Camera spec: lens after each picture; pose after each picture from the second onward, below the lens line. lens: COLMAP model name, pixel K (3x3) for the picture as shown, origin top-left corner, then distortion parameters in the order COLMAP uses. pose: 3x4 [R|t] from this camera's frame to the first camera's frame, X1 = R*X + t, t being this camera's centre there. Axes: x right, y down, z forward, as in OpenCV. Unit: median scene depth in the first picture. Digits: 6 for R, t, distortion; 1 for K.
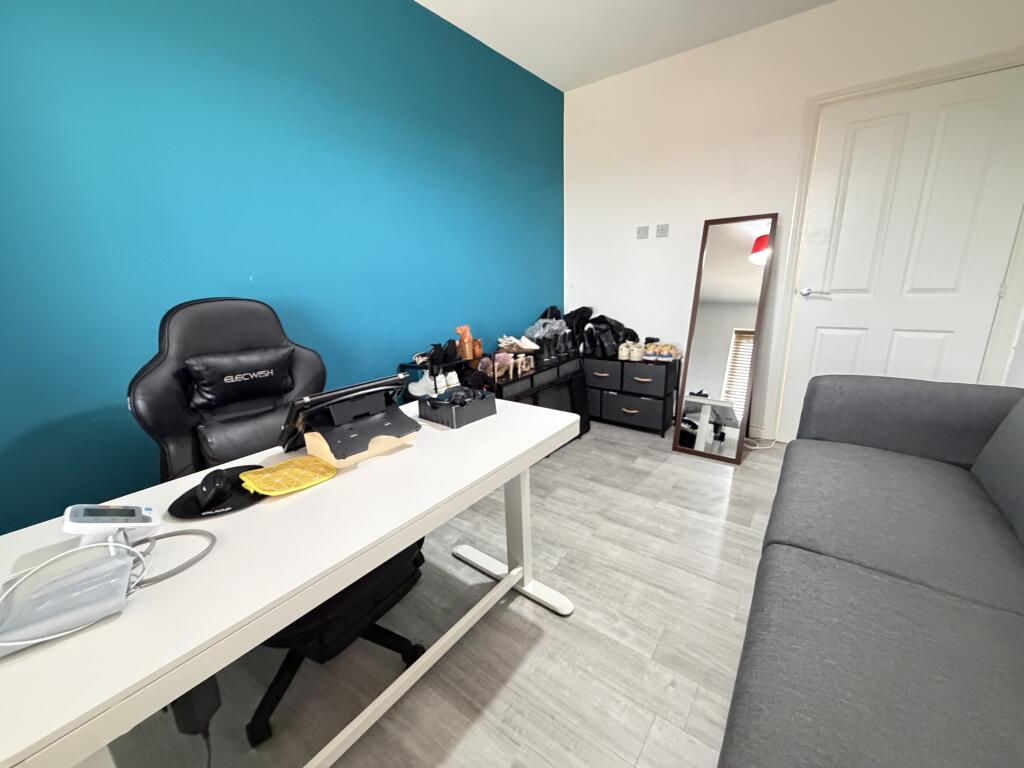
lens RADIAL K [[409.3, 0, 510.4], [0, 409.3, 385.0], [0, 0, 1]] dist [0.004304, 0.000461]
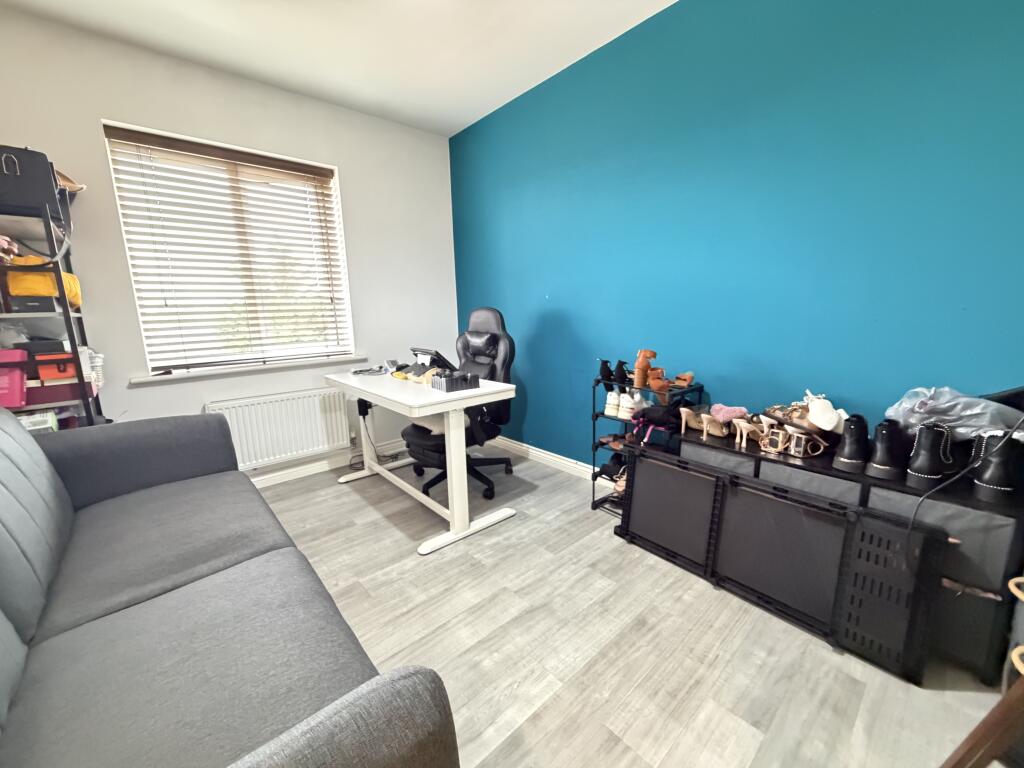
lens RADIAL K [[409.3, 0, 511.0], [0, 409.3, 382.4], [0, 0, 1]] dist [0.004304, 0.000461]
pose [[-0.192945, 0.219343, -0.956379, 0.994258], [-0.221672, 0.939751, 0.260250, -0.302916], [0.955842, 0.262216, -0.132698, 1.052774]]
